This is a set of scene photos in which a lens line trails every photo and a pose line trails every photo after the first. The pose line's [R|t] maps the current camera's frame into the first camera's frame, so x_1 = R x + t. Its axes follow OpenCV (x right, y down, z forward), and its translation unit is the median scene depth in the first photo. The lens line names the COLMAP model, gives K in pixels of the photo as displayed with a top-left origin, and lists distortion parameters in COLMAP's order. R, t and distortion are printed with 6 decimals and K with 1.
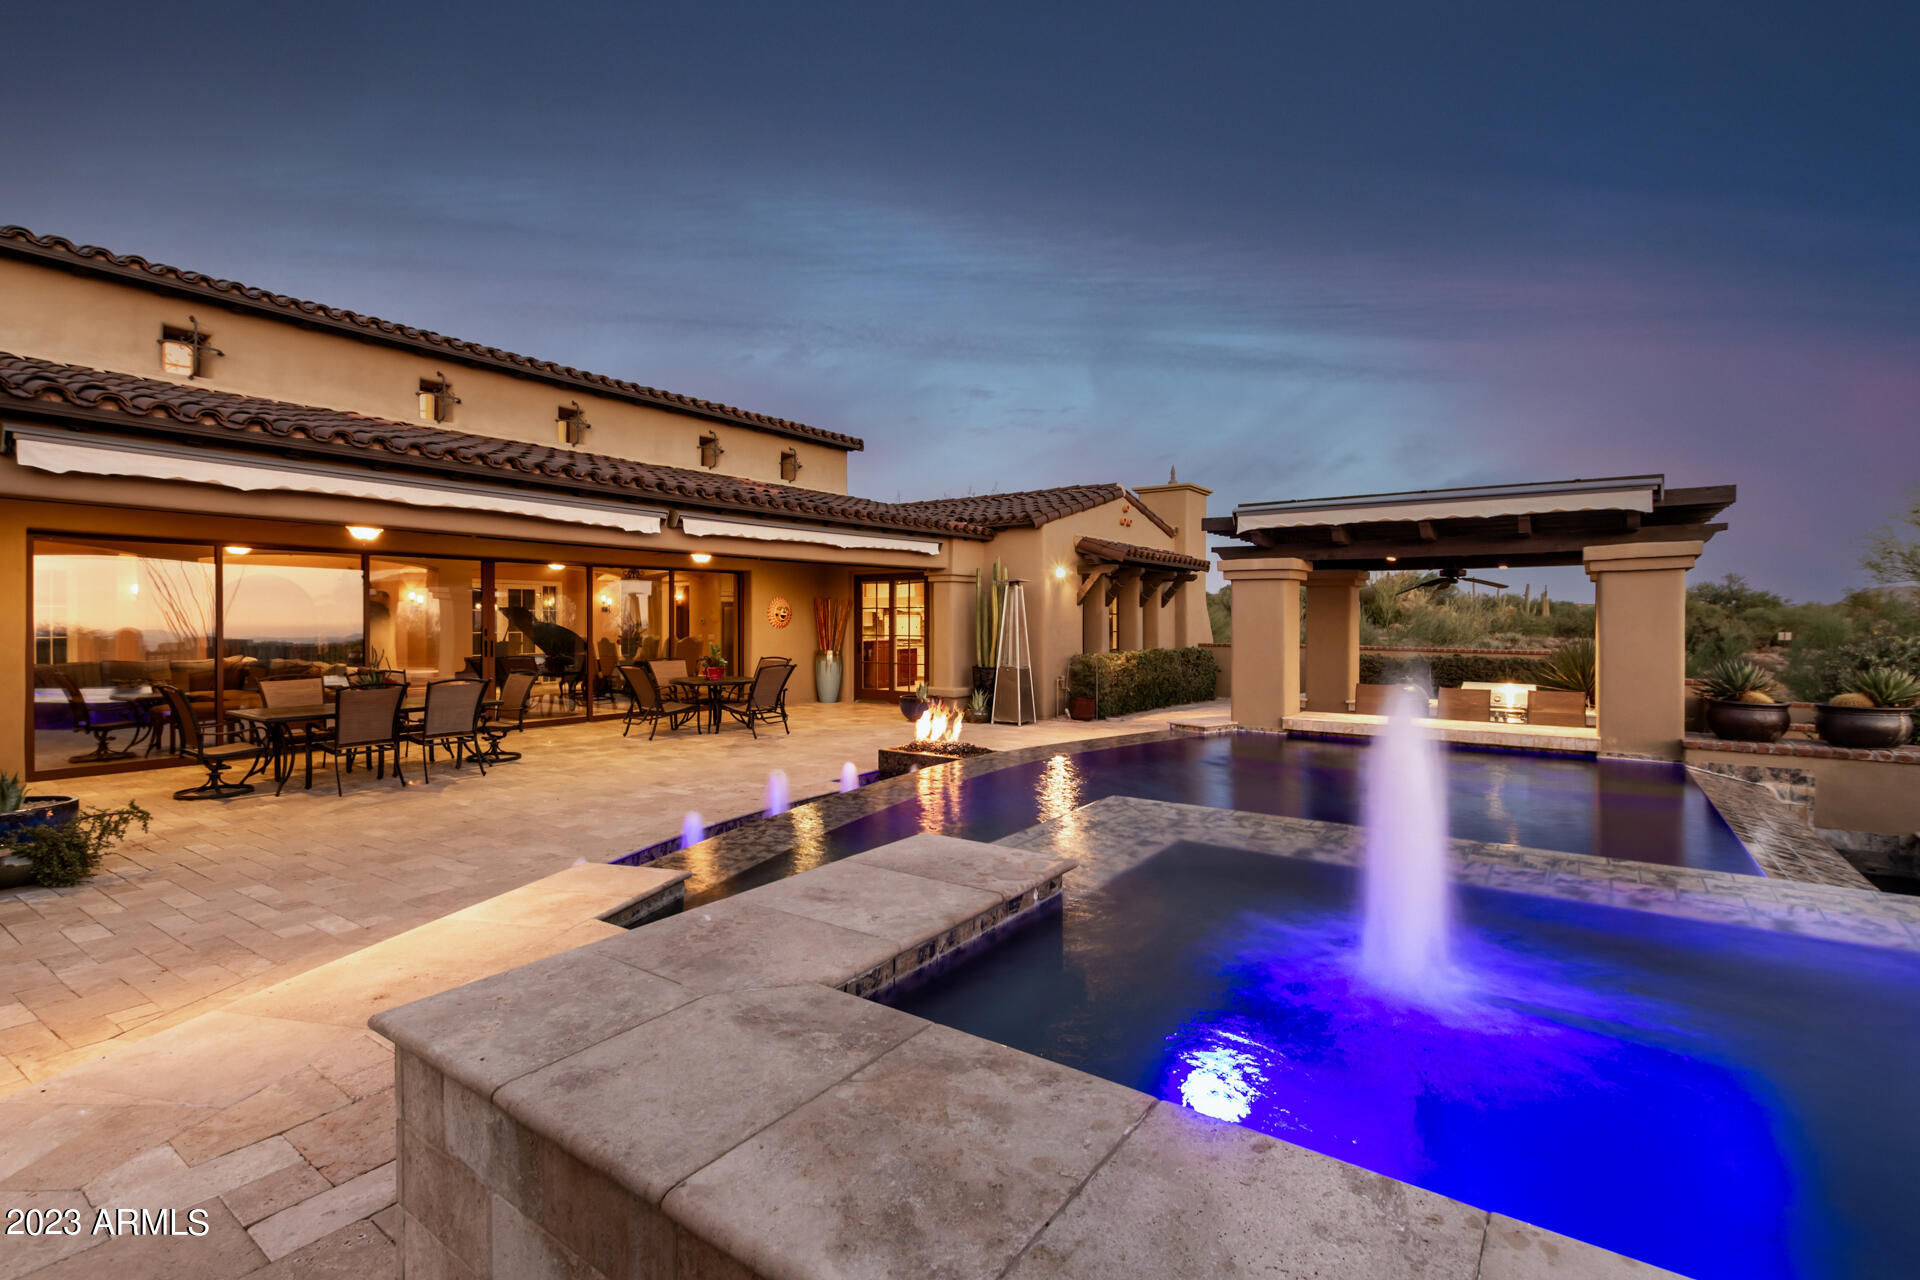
lens RADIAL K [[881.8, 0, 955.5], [0, 881.8, 621.0], [0, 0, 1]] dist [0.014481, -0.006221]
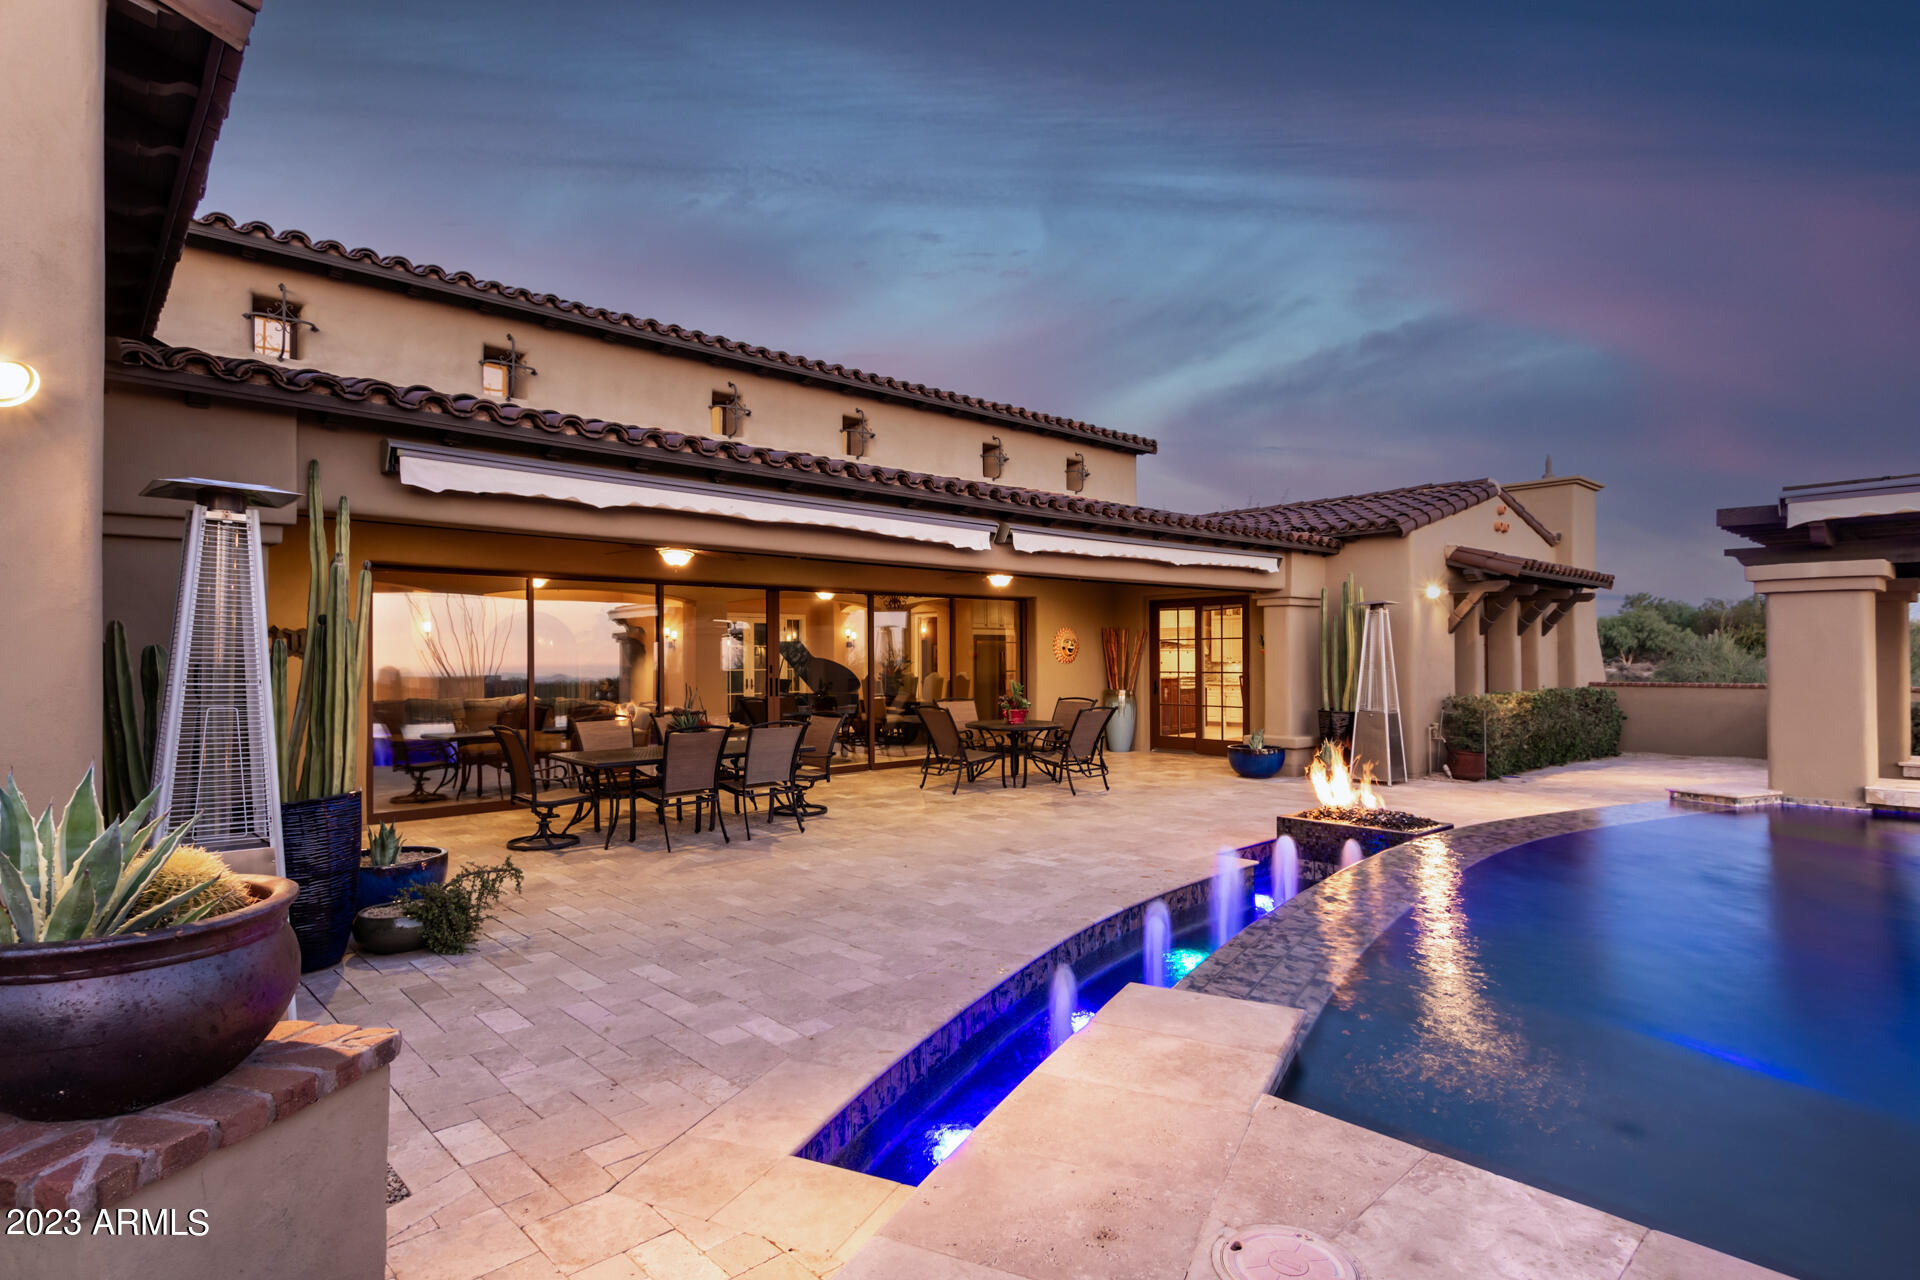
lens RADIAL K [[983.1, 0, 962.0], [0, 983.1, 646.9], [0, 0, 1]] dist [0.006696, 0.000193]
pose [[0.977342, -0.007076, -0.211549, -0.140886], [0.004797, 0.999925, -0.011282, 0.002843], [0.211613, 0.010011, 0.977302, 0.068156]]
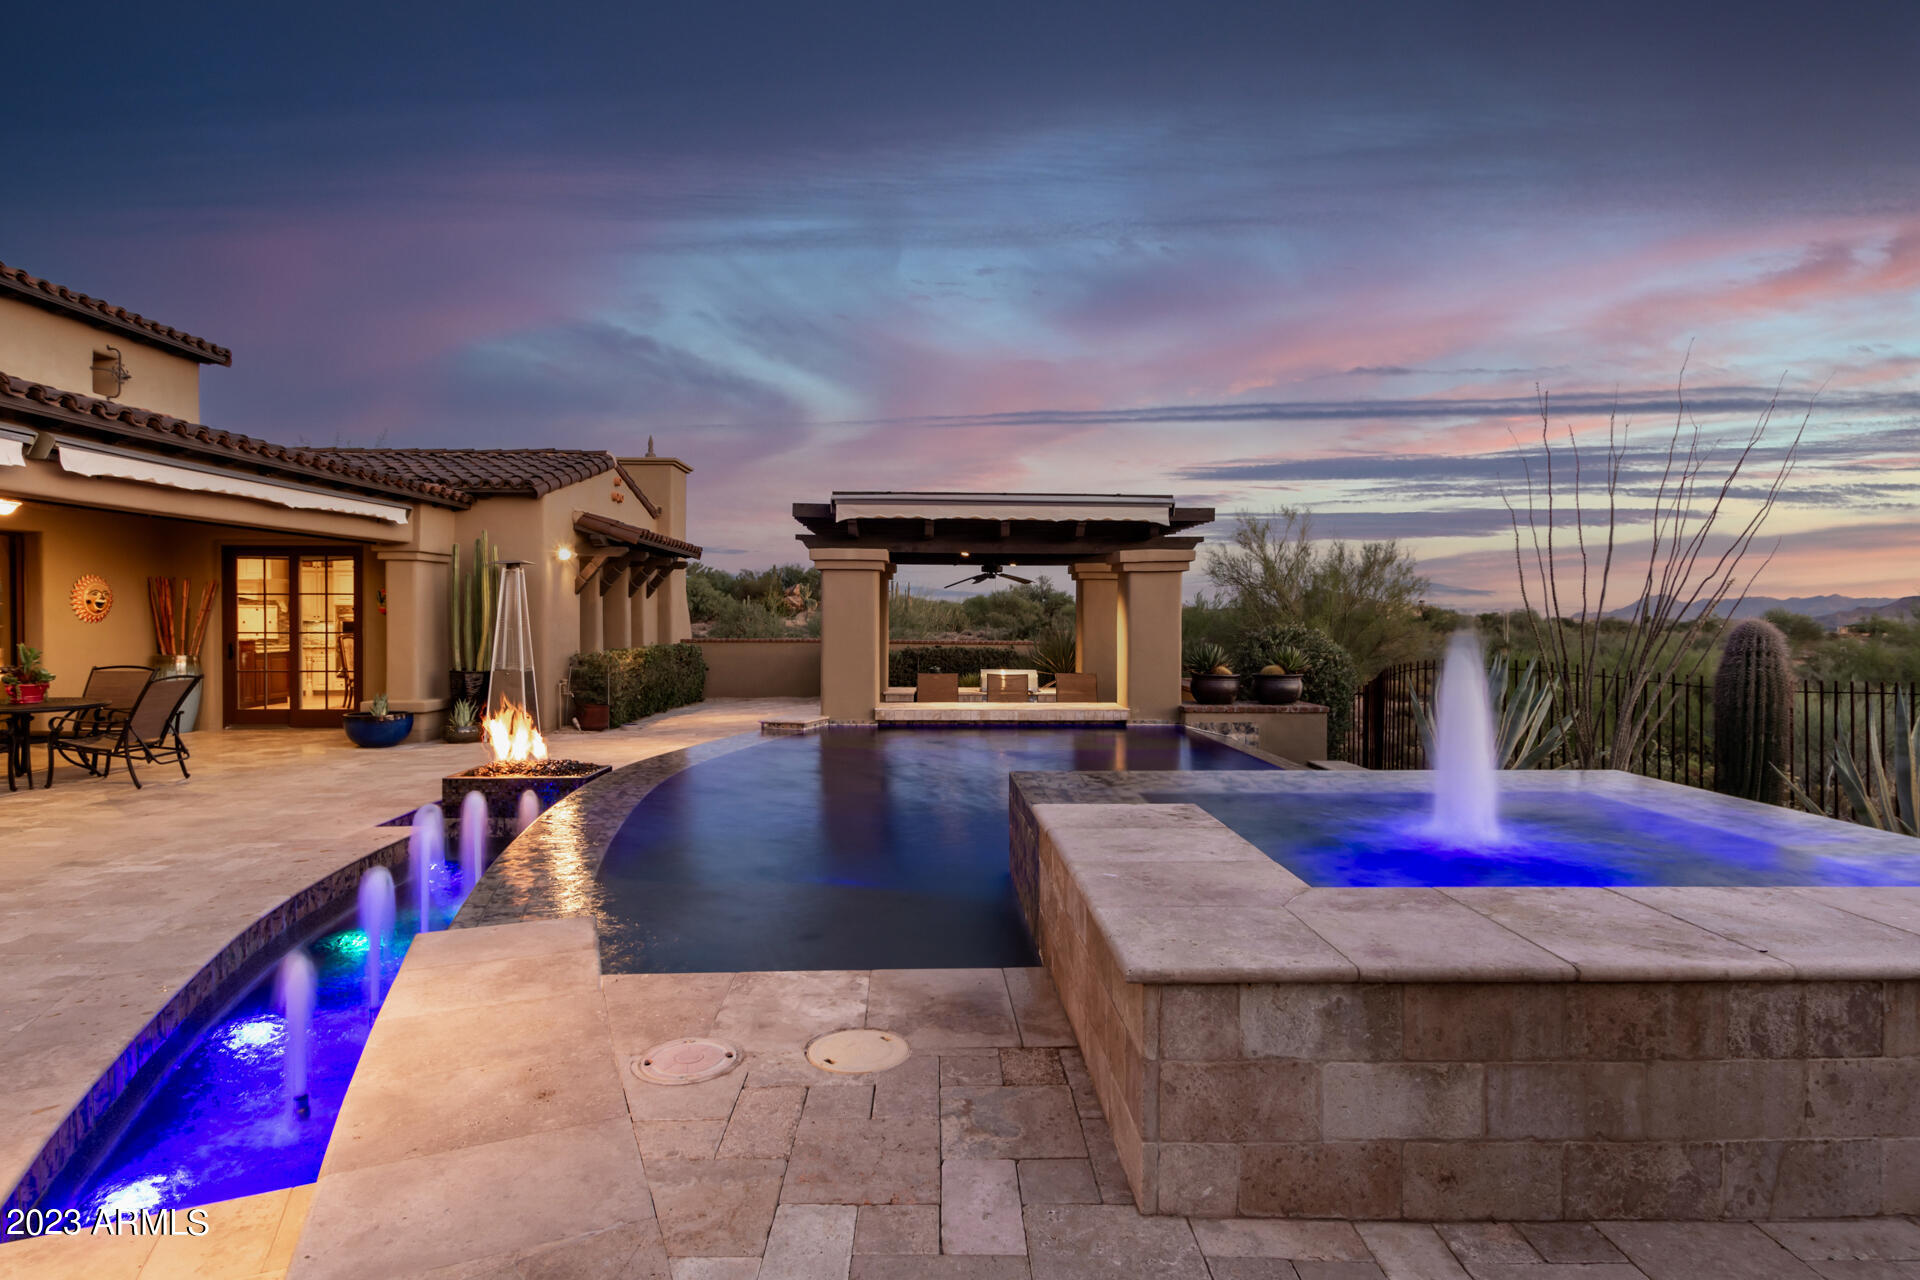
lens RADIAL K [[1013.5, 0, 960.0], [0, 1013.5, 625.1], [0, 0, 1]] dist [0.011040, -0.000004]
pose [[0.797688, -0.004006, 0.603058, -0.209520], [-0.001245, 0.999965, 0.008290, 0.004213], [-0.603070, -0.007364, 0.797655, 0.023799]]
